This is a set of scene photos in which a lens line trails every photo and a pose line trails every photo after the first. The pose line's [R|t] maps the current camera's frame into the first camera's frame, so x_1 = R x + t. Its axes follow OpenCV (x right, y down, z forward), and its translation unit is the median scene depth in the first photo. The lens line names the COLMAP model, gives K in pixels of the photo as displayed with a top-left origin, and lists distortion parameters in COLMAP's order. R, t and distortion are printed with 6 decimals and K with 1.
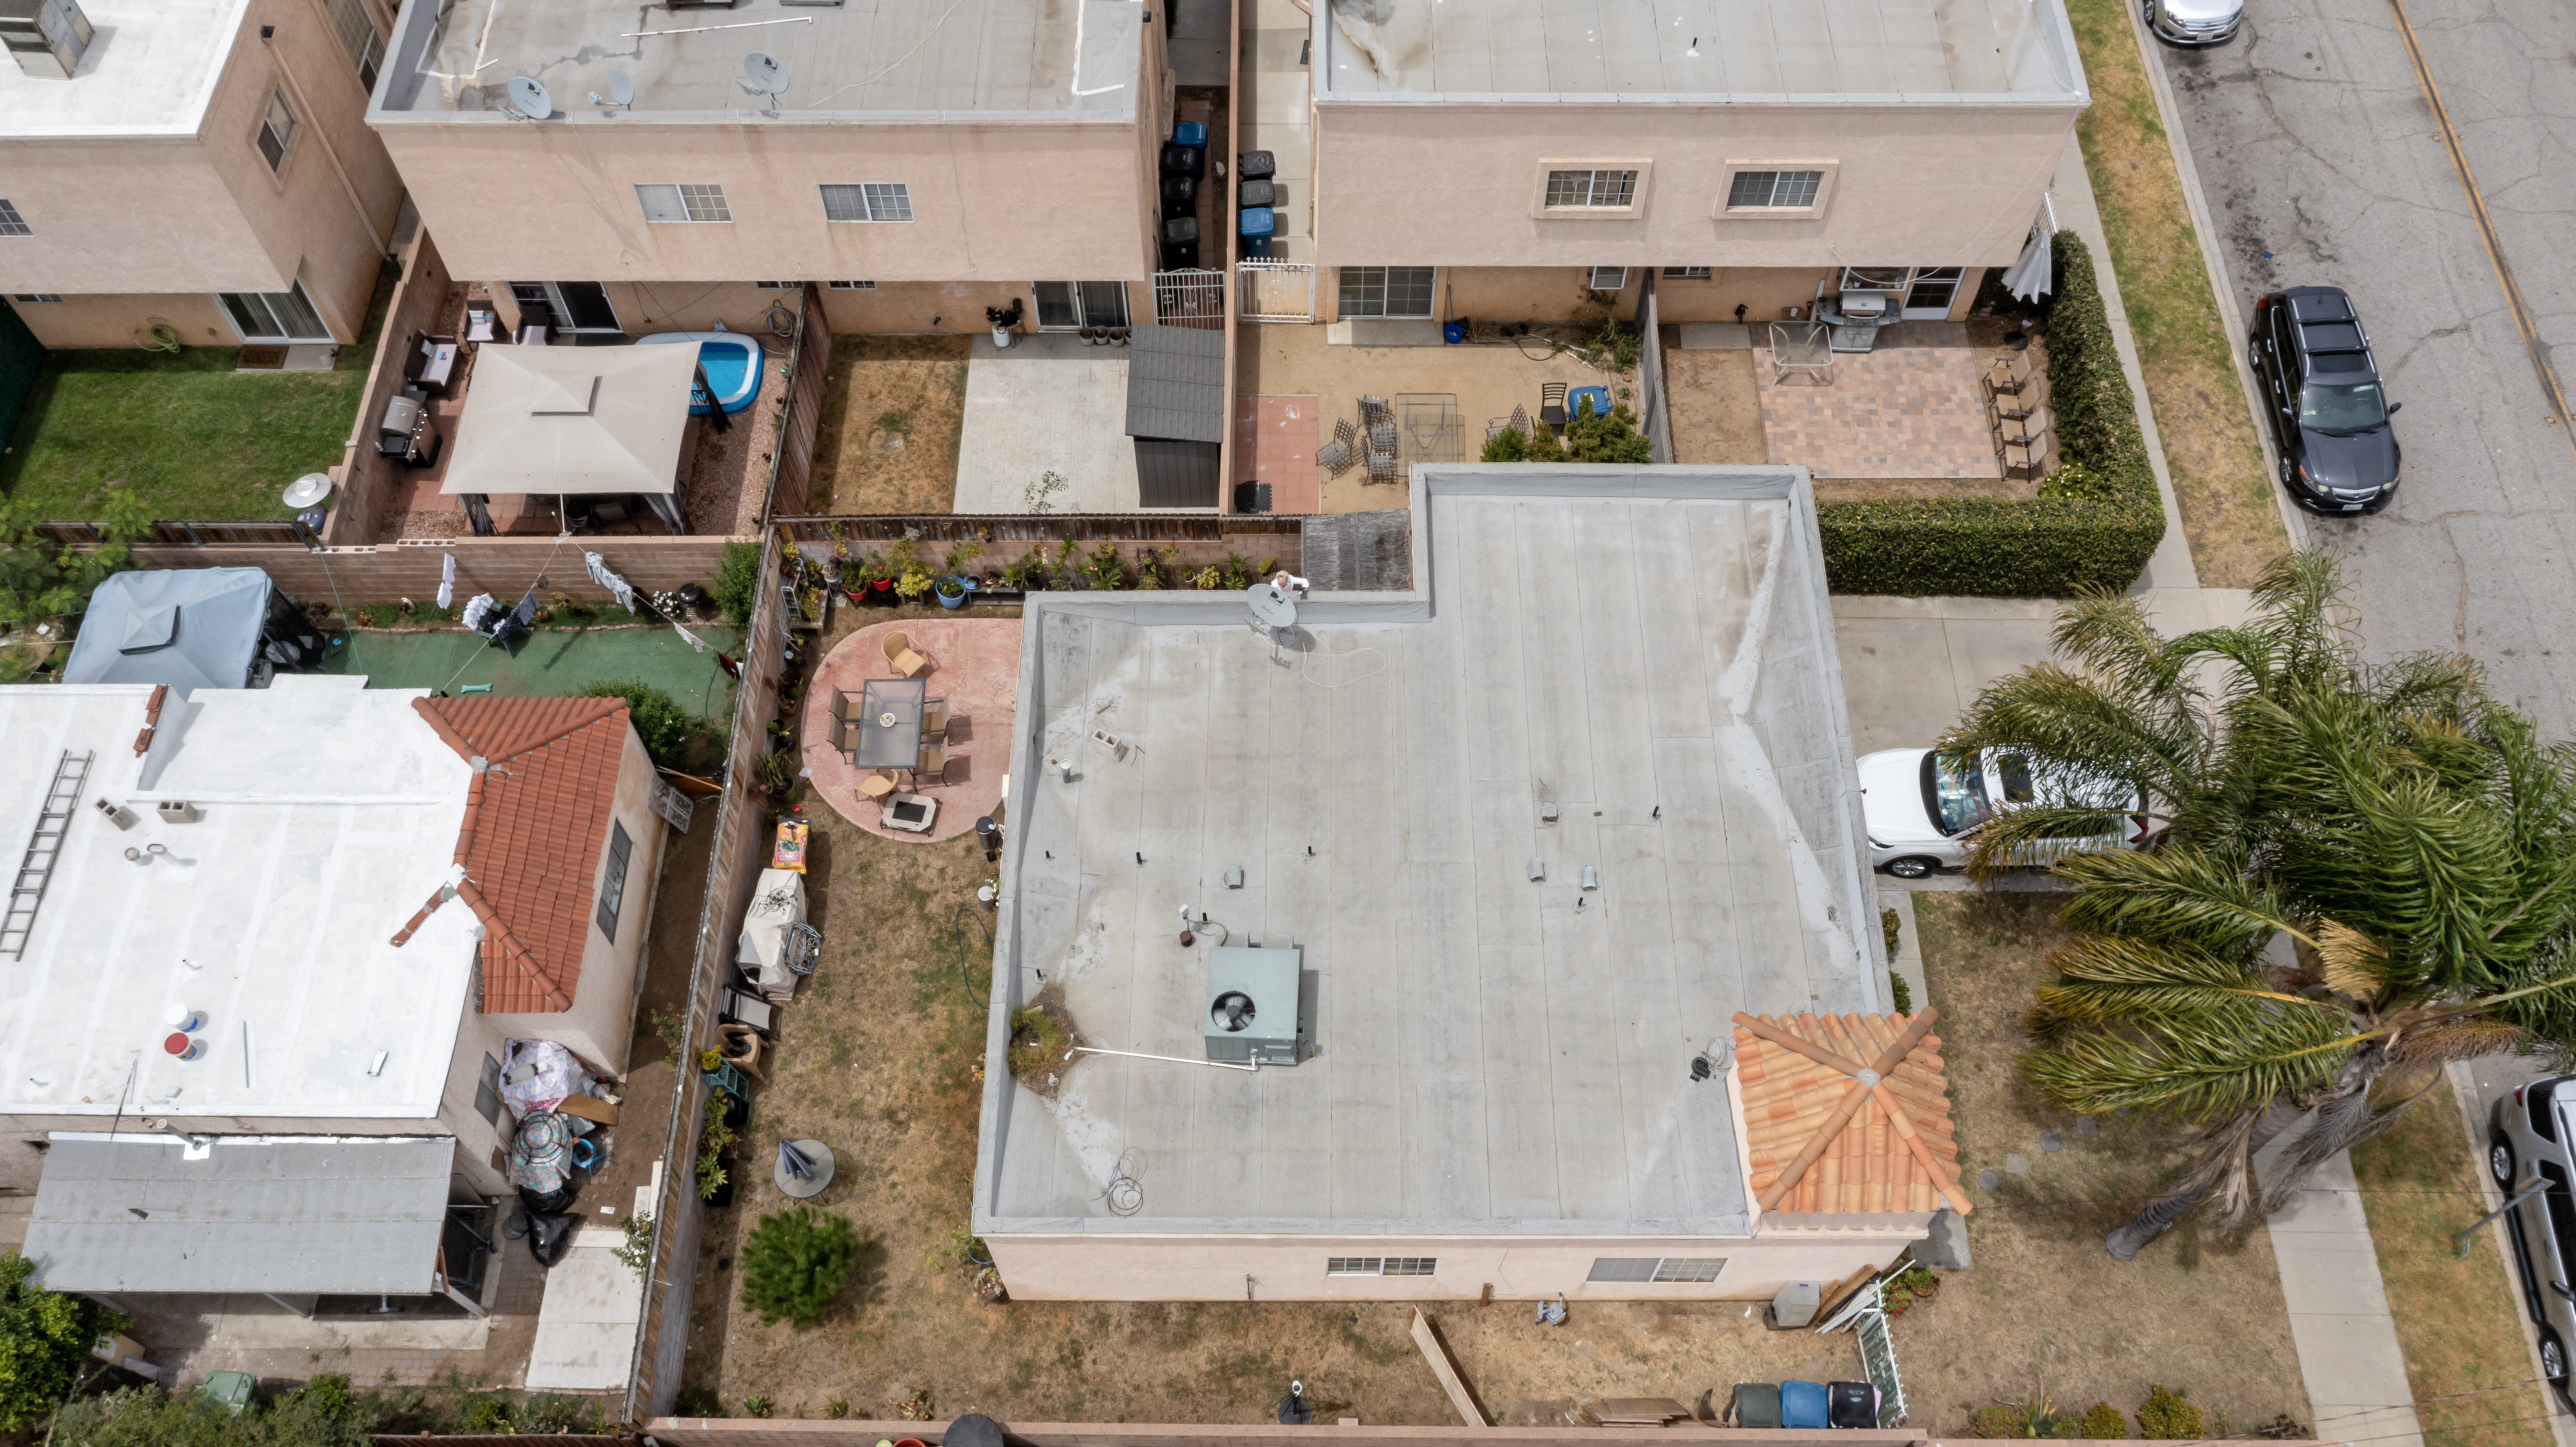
lens RADIAL K [[2046.4, 0, 1289.2], [0, 2046.4, 722.5], [0, 0, 1]] dist [-0.016689, 0.002514]
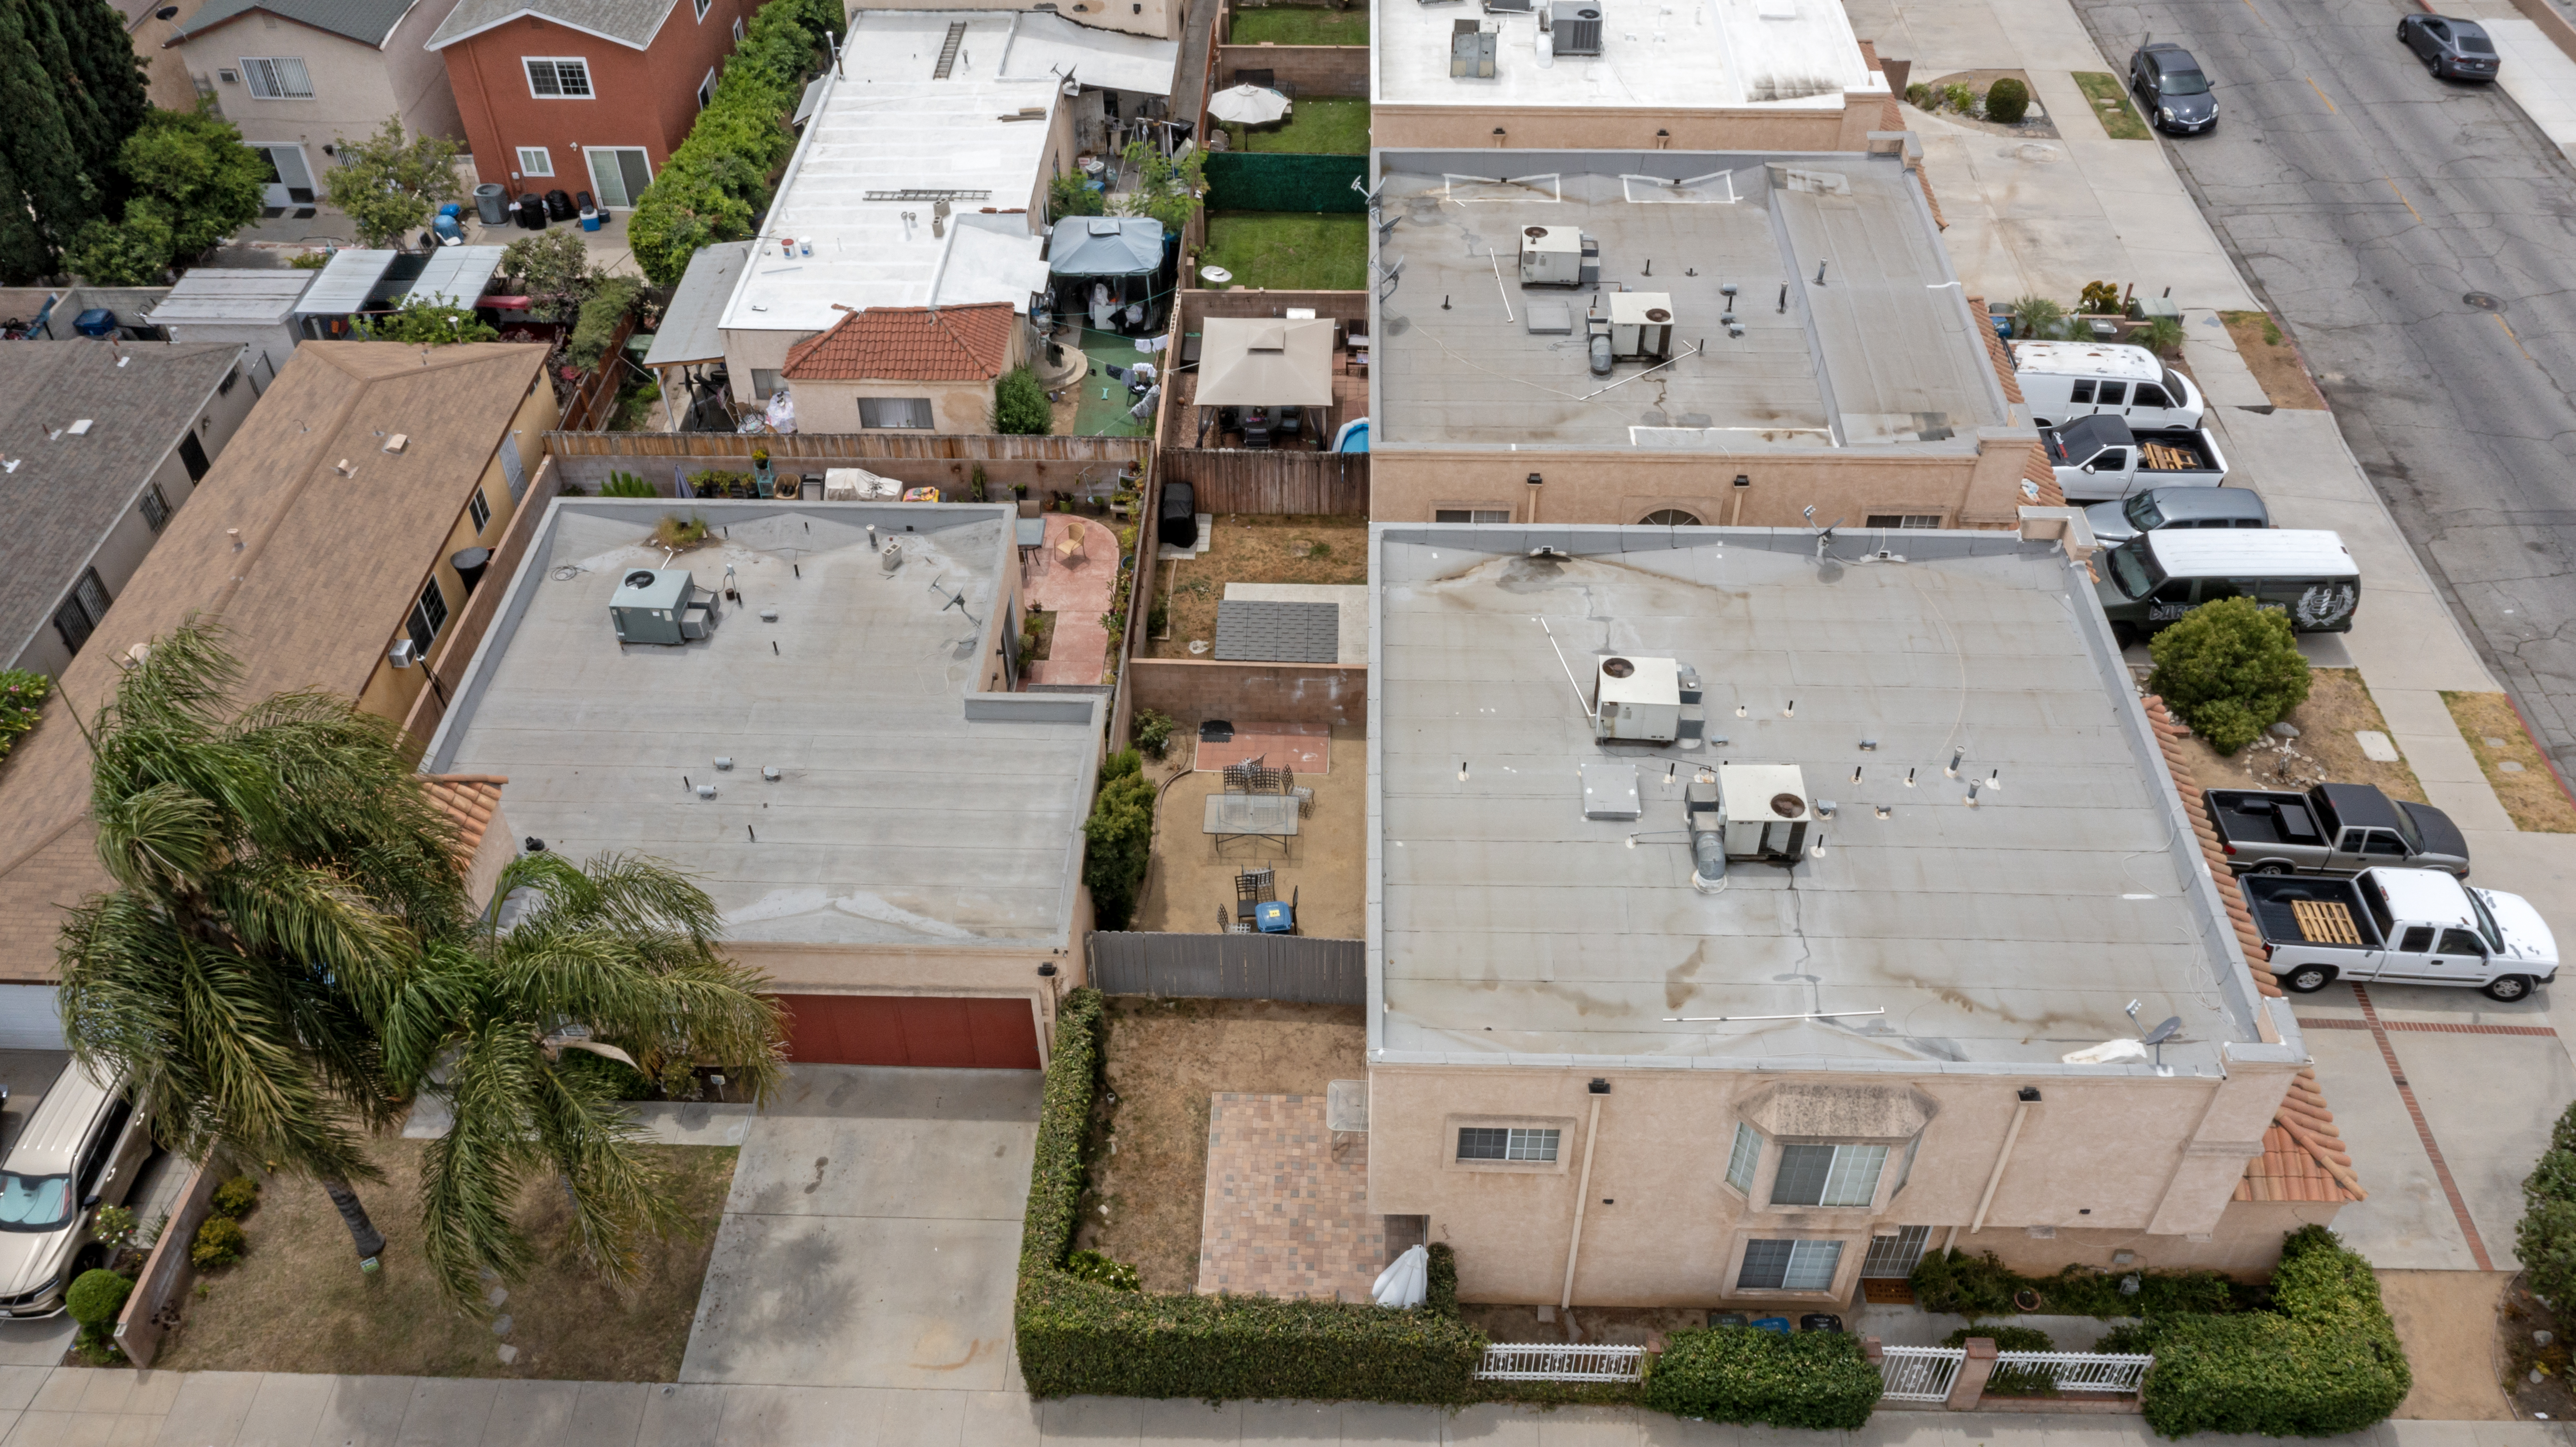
lens RADIAL K [[2037.4, 0, 1288.8], [0, 2037.4, 723.1], [0, 0, 1]] dist [-0.019306, 0.007083]
pose [[-0.030173, 0.682329, -0.730422, 0.853873], [-0.854820, 0.361123, 0.372657, -0.597656], [0.518047, 0.635623, 0.572372, 0.353192]]
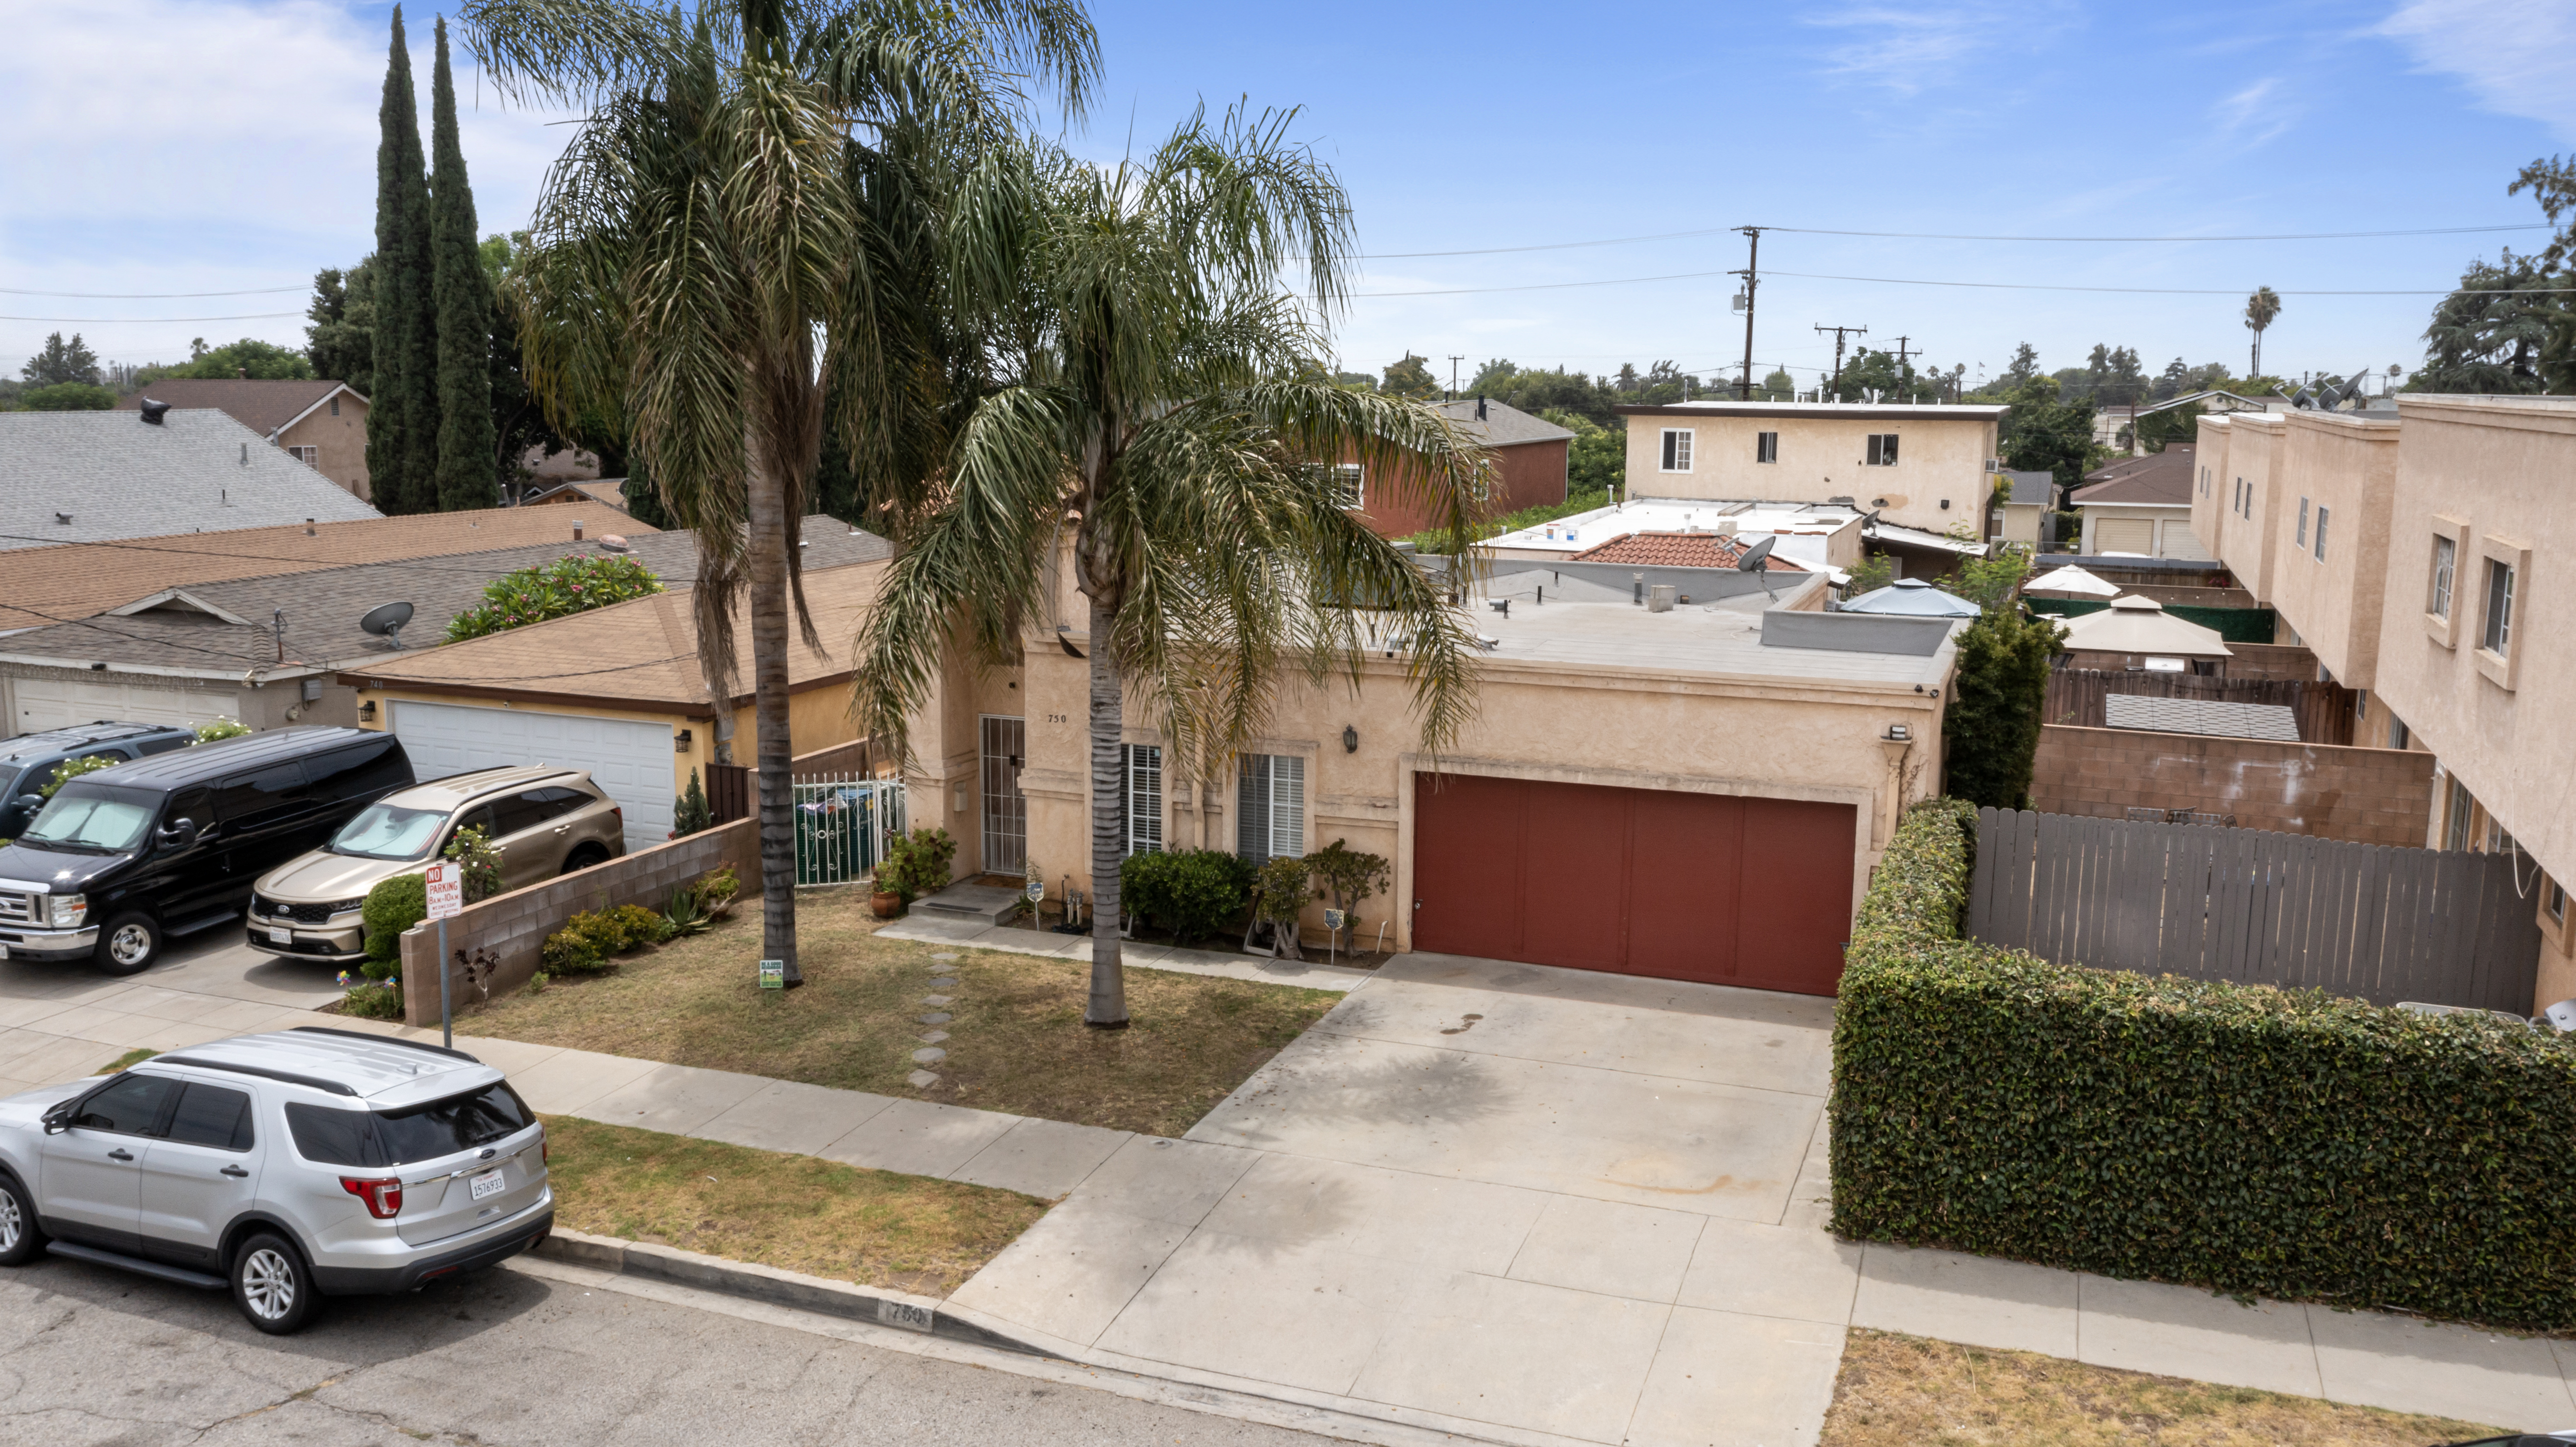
lens RADIAL K [[2037.4, 0, 1288.8], [0, 2037.4, 723.1], [0, 0, 1]] dist [-0.019306, 0.007083]
pose [[-0.356708, 0.156333, -0.921042, 0.841903], [-0.807246, 0.444661, 0.388111, -0.186606], [0.470226, 0.881951, -0.032415, 0.853352]]
